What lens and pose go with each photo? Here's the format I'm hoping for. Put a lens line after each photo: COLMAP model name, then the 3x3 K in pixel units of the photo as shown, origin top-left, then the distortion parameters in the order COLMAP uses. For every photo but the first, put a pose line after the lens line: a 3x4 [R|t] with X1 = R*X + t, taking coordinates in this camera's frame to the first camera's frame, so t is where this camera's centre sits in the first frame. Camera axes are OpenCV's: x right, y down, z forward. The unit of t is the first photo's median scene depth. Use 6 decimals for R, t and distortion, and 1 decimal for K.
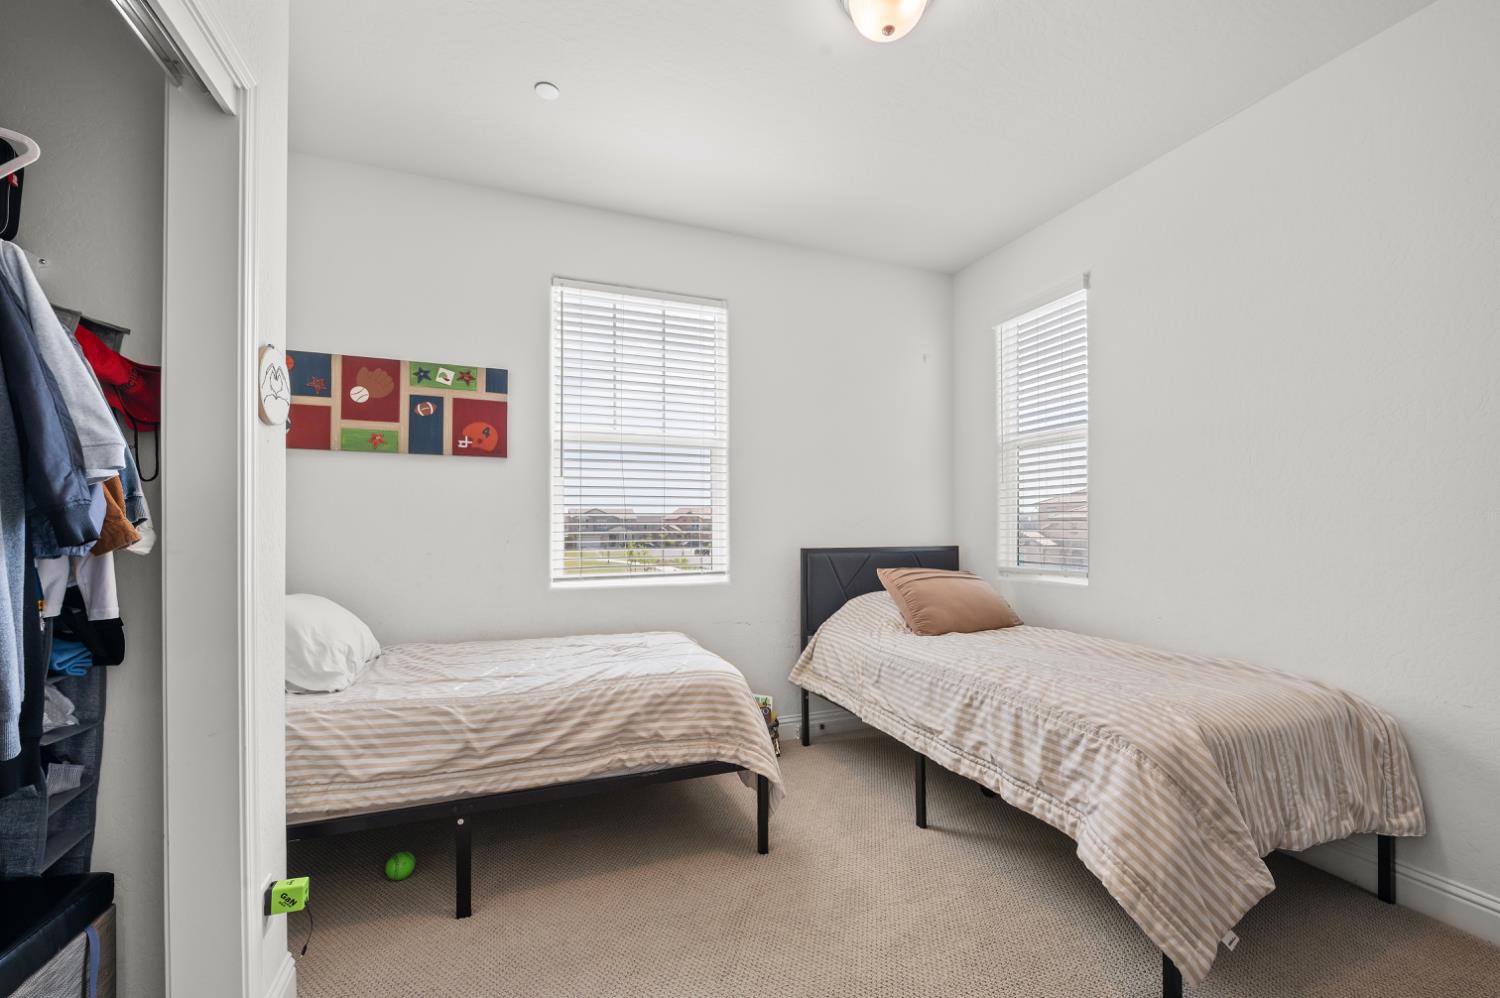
lens RADIAL K [[609.6, 0, 752.7], [0, 609.6, 514.9], [0, 0, 1]] dist [-0.003881, -0.000514]
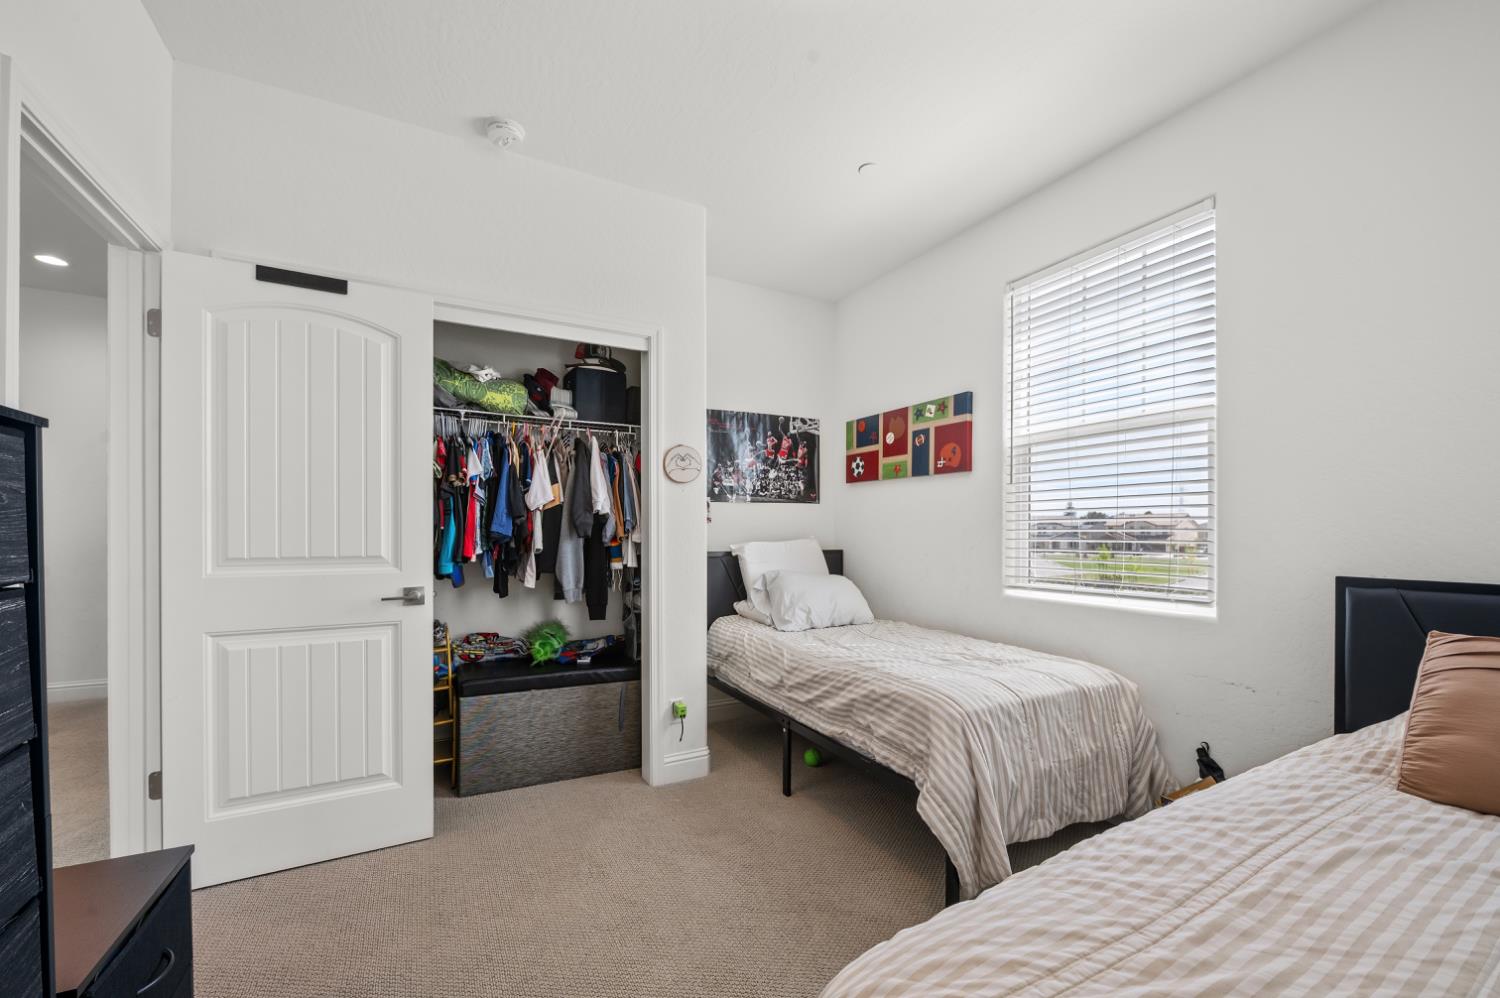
lens RADIAL K [[609.6, 0, 782.8], [0, 609.6, 531.6], [0, 0, 1]] dist [-0.003881, -0.000514]
pose [[0.137143, 0.001599, -0.990550, 0.711430], [0.014763, 0.999884, 0.003658, 0.007653], [0.990441, -0.015126, 0.137104, 0.564445]]
